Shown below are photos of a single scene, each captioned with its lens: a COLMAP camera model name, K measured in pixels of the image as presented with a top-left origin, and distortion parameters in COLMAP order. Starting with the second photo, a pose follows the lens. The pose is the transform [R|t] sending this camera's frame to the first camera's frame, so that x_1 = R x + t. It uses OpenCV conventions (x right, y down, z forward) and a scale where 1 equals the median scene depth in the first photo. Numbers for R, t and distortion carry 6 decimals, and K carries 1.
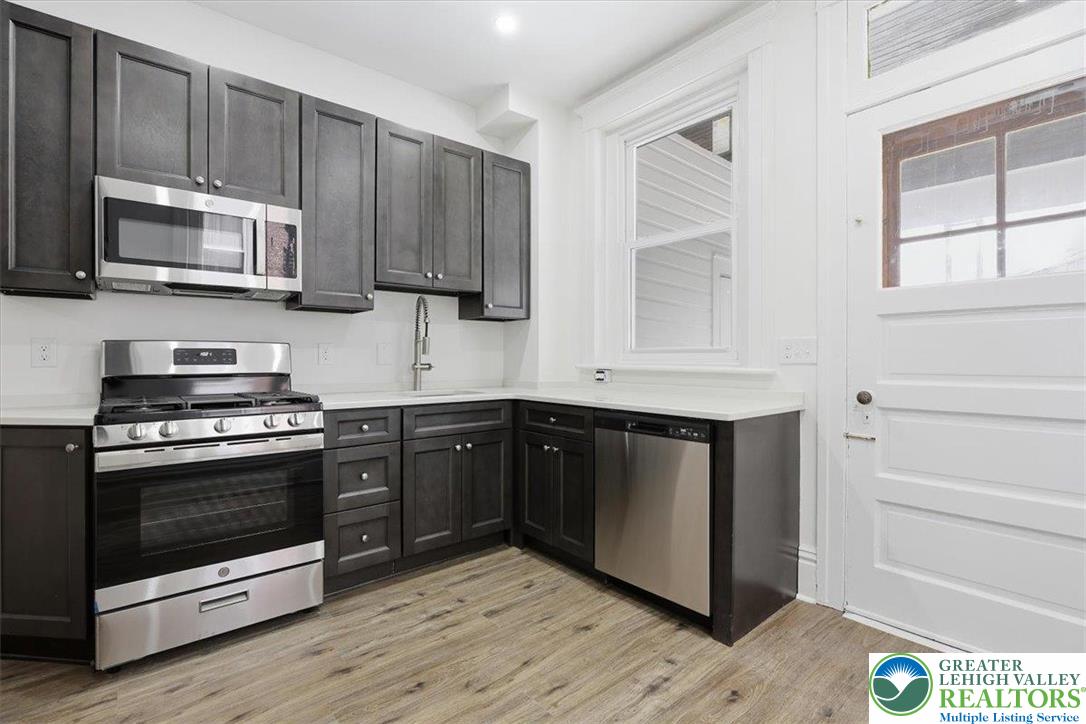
lens RADIAL K [[498.5, 0, 544.6], [0, 498.5, 357.2], [0, 0, 1]] dist [-0.002384, -0.000496]
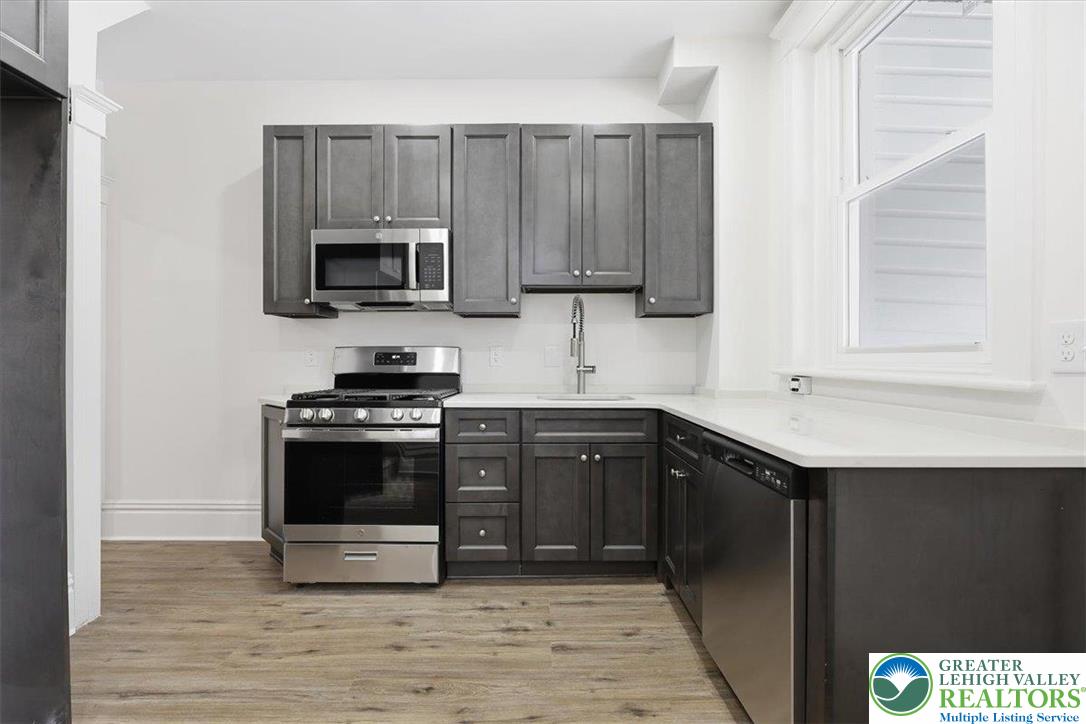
lens RADIAL K [[498.1, 0, 539.1], [0, 498.1, 360.4], [0, 0, 1]] dist [-0.008057, -0.000192]
pose [[0.766511, -0.000966, -0.642230, 0.379018], [0.000740, 1.000000, -0.000621, 0.003173], [0.642230, 0.000001, 0.766512, 0.263577]]
